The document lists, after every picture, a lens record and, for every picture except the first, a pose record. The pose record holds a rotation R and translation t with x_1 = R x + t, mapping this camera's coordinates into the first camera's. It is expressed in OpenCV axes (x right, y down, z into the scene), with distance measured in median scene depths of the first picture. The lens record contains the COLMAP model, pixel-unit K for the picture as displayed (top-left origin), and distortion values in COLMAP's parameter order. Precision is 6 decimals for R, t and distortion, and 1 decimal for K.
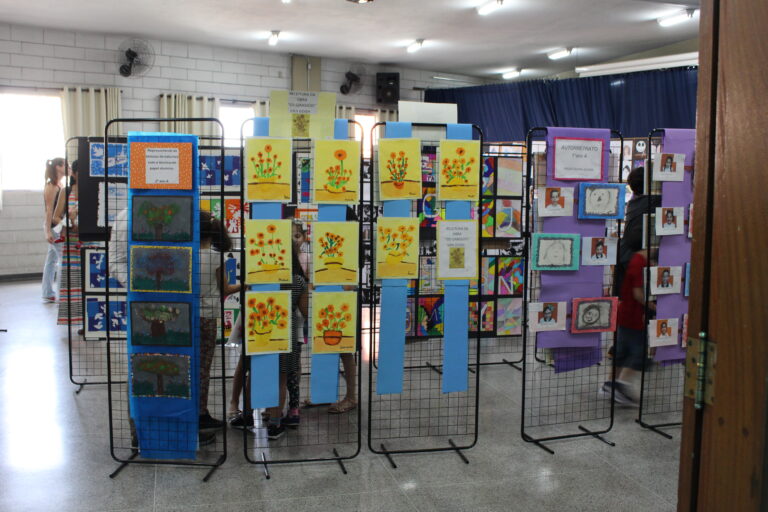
lens RADIAL K [[794.1, 0, 384.0], [0, 794.1, 256.0], [0, 0, 1]] dist [-0.105968, 0.021344]
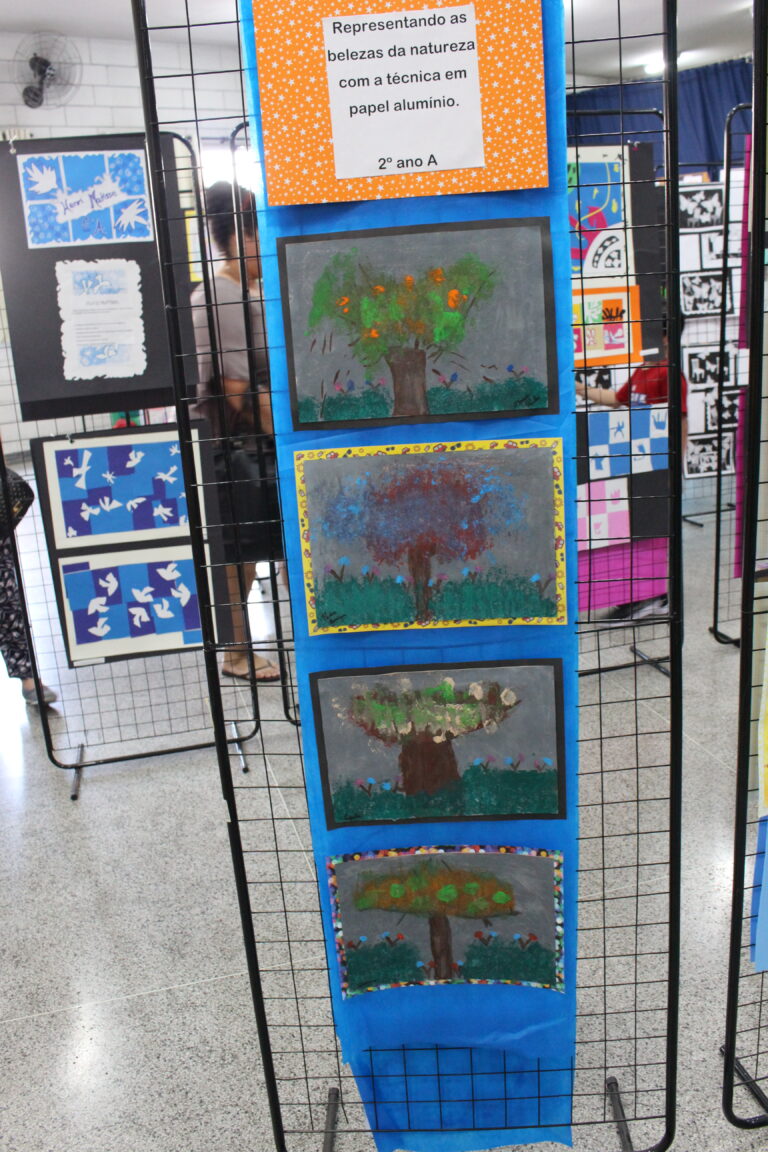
lens RADIAL K [[1050.5, 0, 384.0], [0, 1050.5, 576.0], [0, 0, 1]] dist [-0.134050, 0.108286]
pose [[0.996323, -0.083281, -0.020120, -0.250981], [0.085561, 0.979375, 0.183039, -0.027778], [0.004461, -0.184088, 0.982900, 0.583691]]
